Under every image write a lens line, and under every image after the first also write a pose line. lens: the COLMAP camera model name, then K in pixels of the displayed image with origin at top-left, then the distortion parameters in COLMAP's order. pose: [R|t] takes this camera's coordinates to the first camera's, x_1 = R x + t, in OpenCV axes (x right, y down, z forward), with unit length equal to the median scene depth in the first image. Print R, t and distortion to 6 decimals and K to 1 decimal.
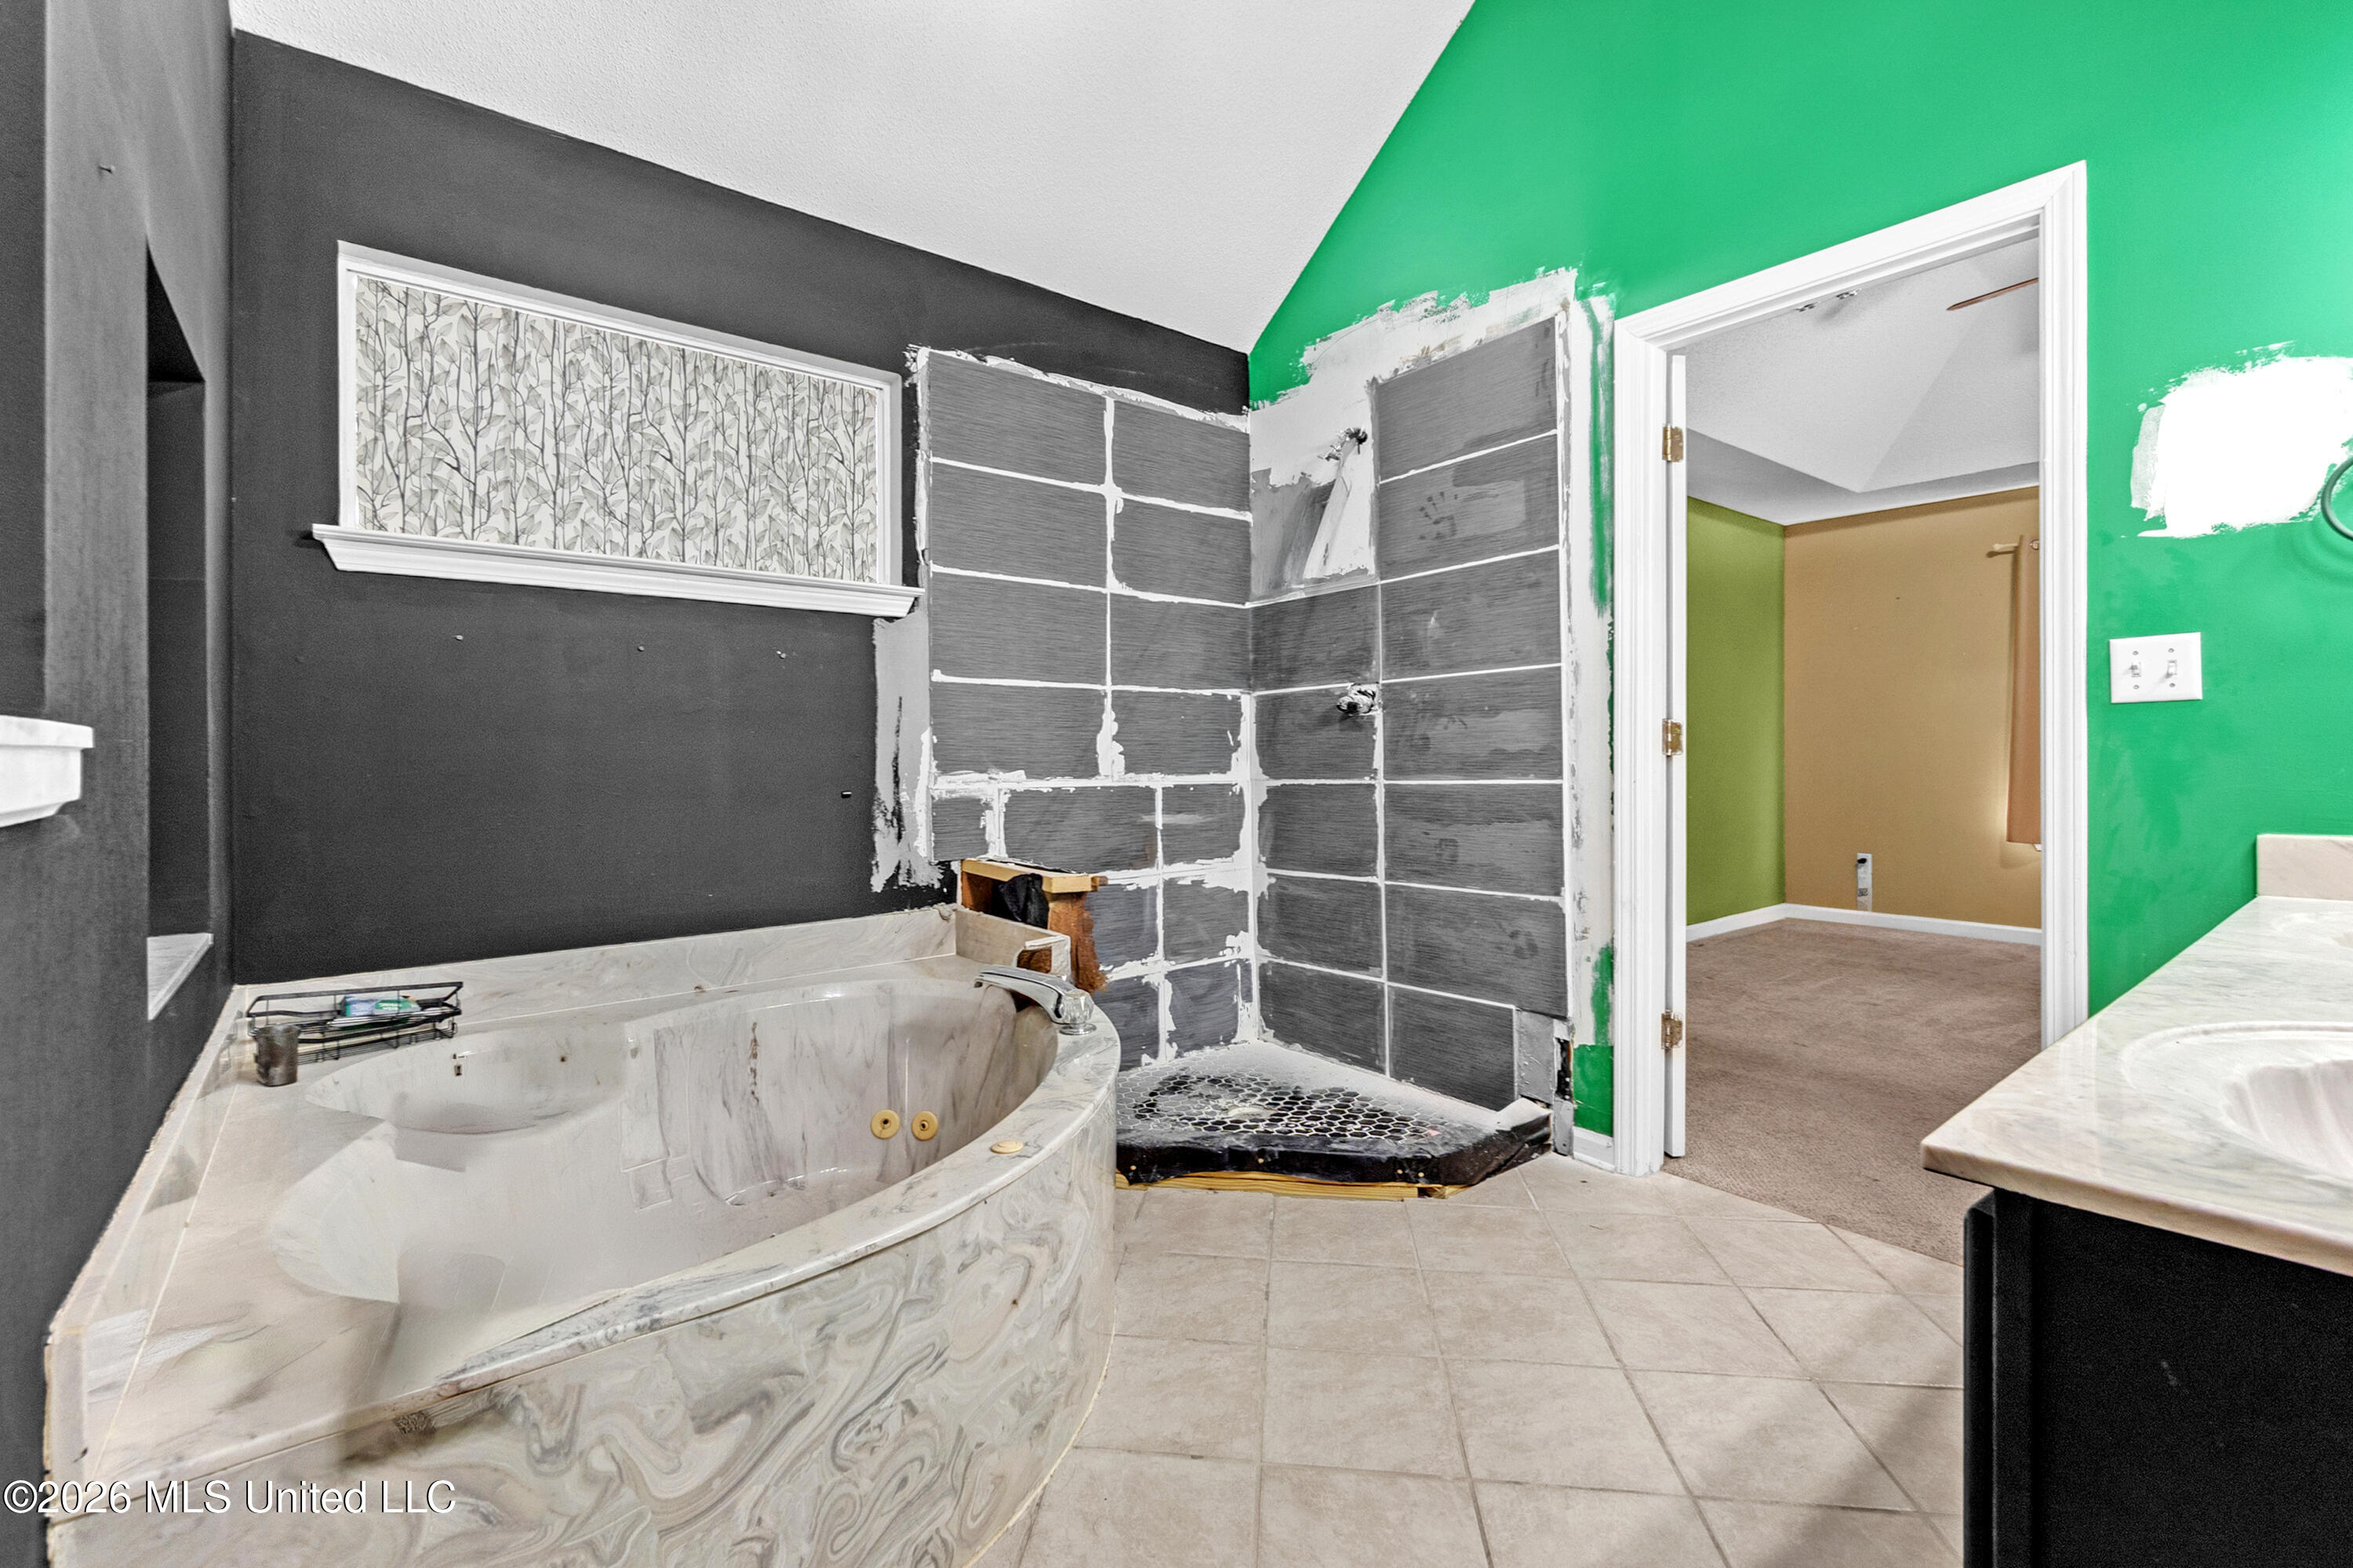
lens RADIAL K [[1047.8, 0, 1169.3], [0, 1047.8, 760.3], [0, 0, 1]] dist [-0.004664, -0.000027]
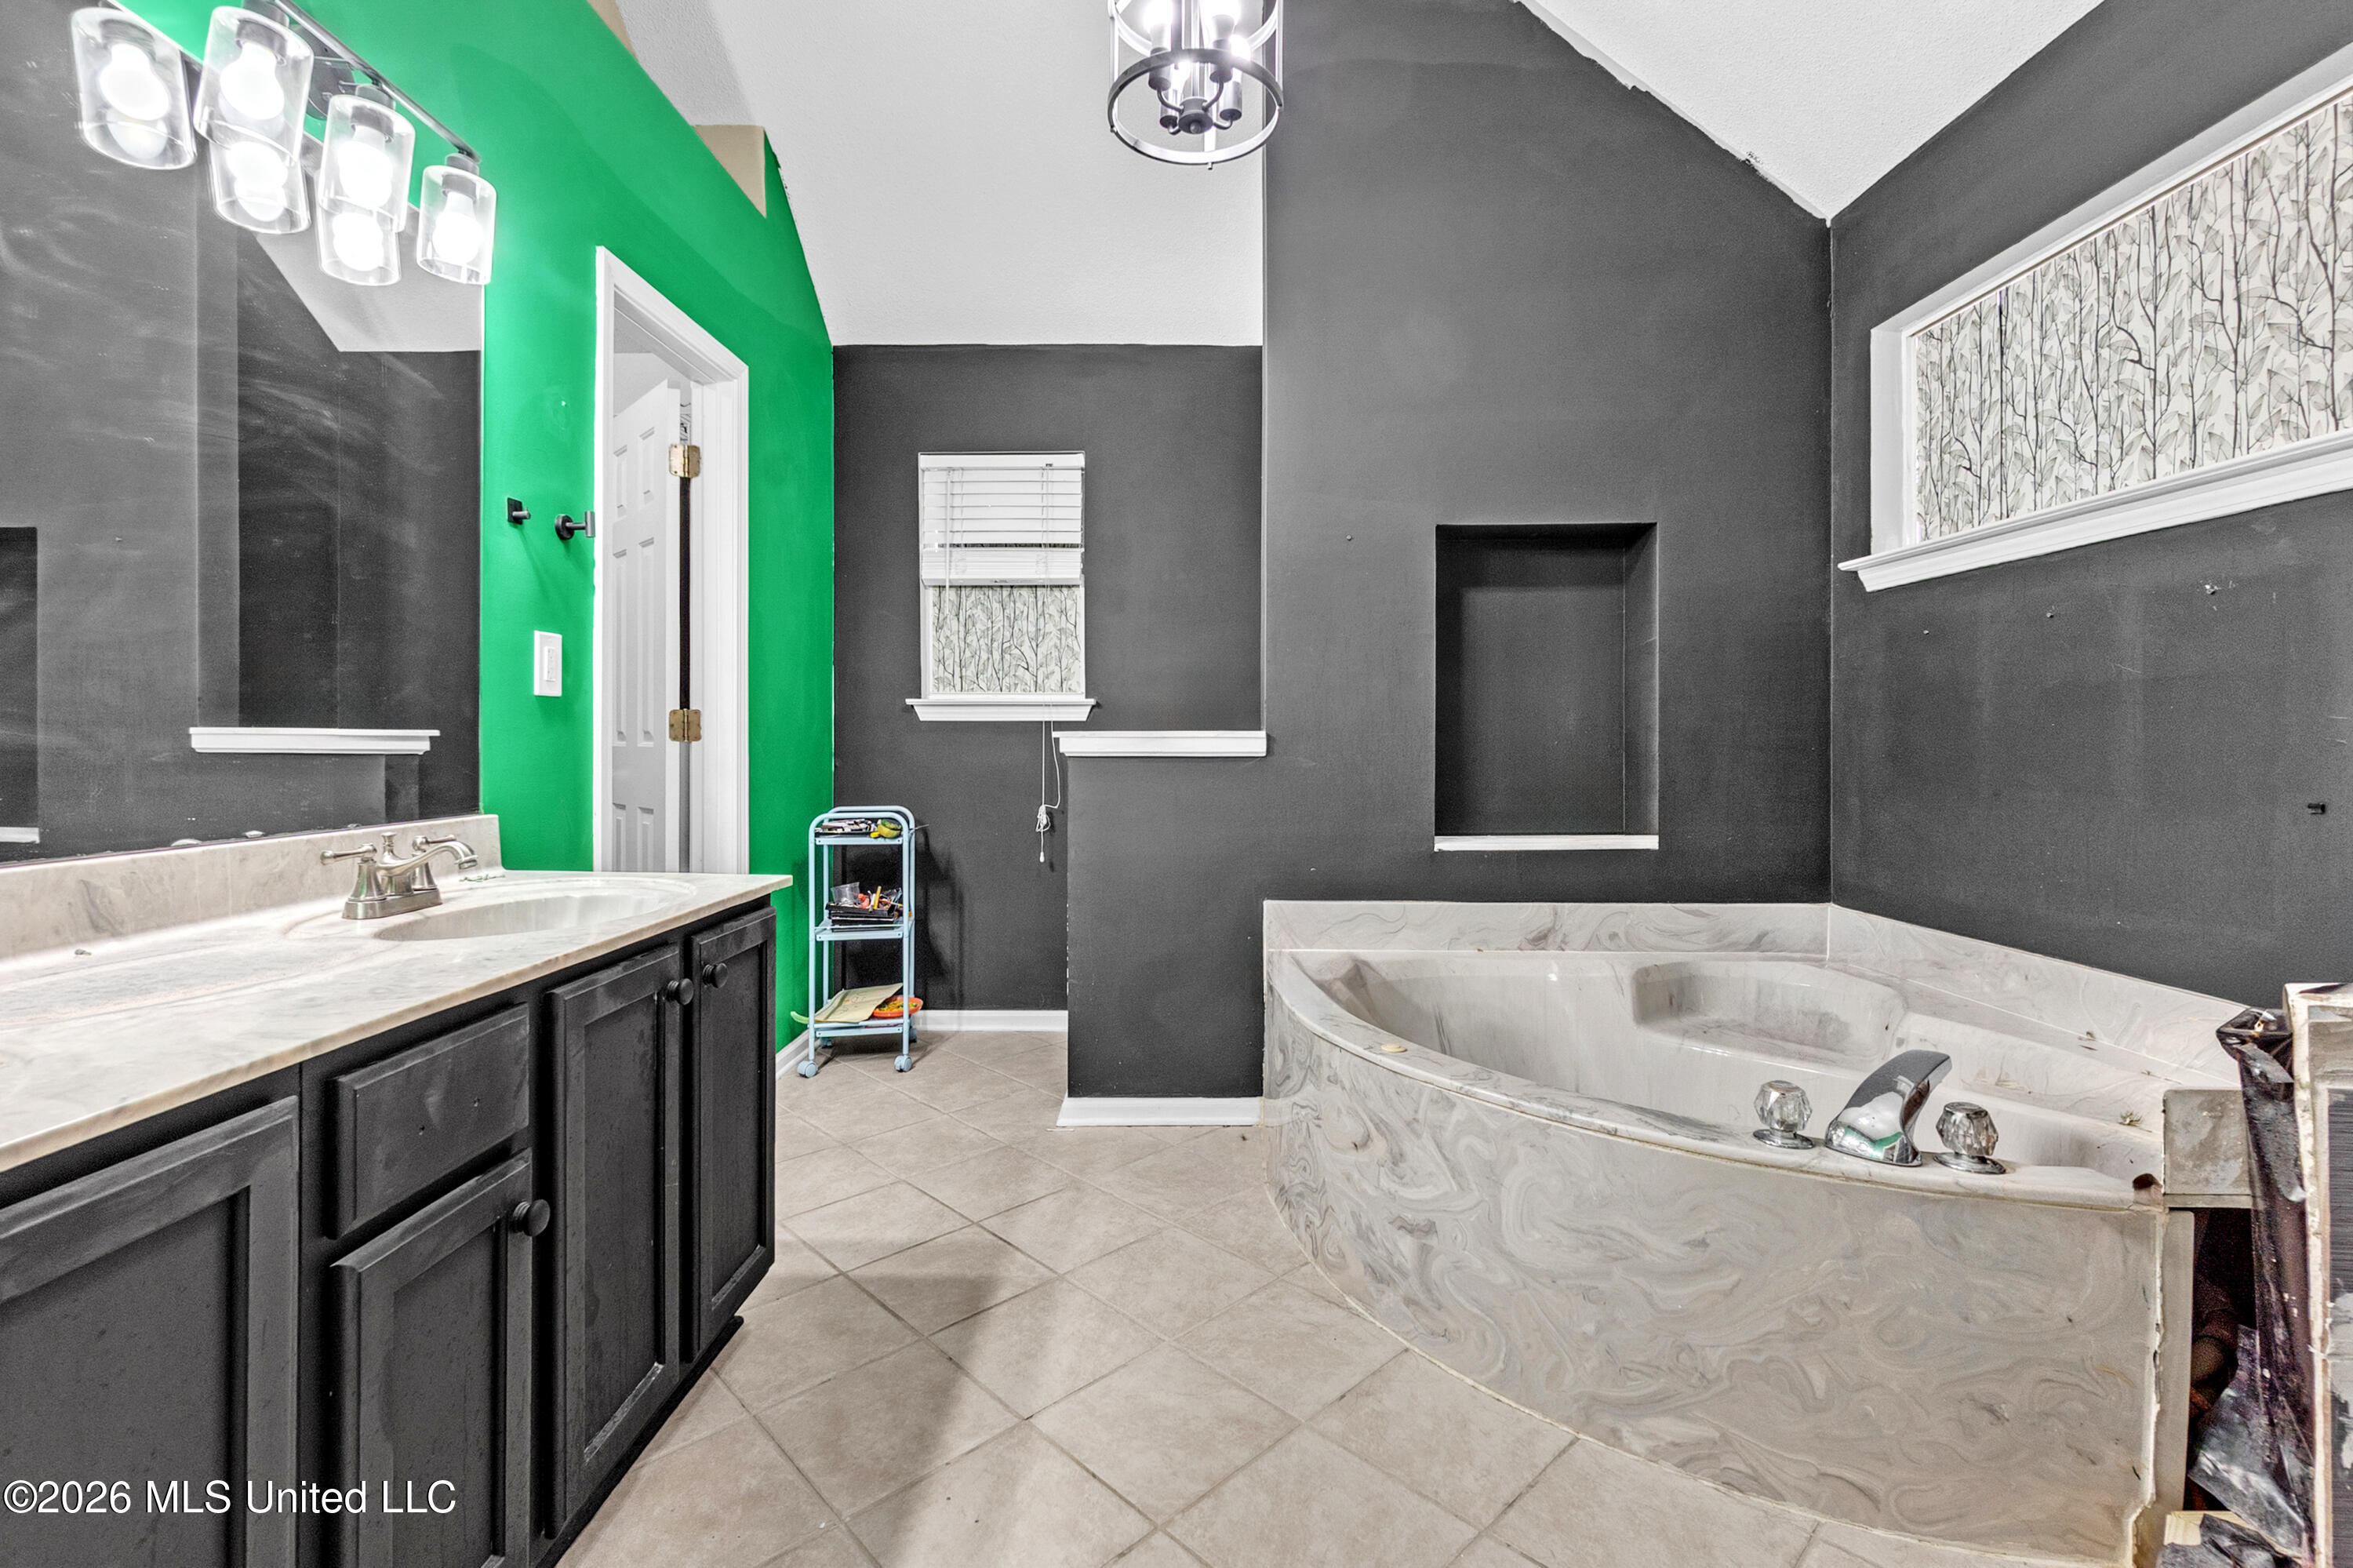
lens RADIAL K [[1047.8, 0, 1154.2], [0, 1047.8, 739.7], [0, 0, 1]] dist [-0.004664, -0.000027]
pose [[-0.651560, 0.001402, -0.758596, 0.589489], [-0.005939, 0.999958, 0.006949, -0.005733], [0.758574, 0.009033, -0.651524, 0.949309]]
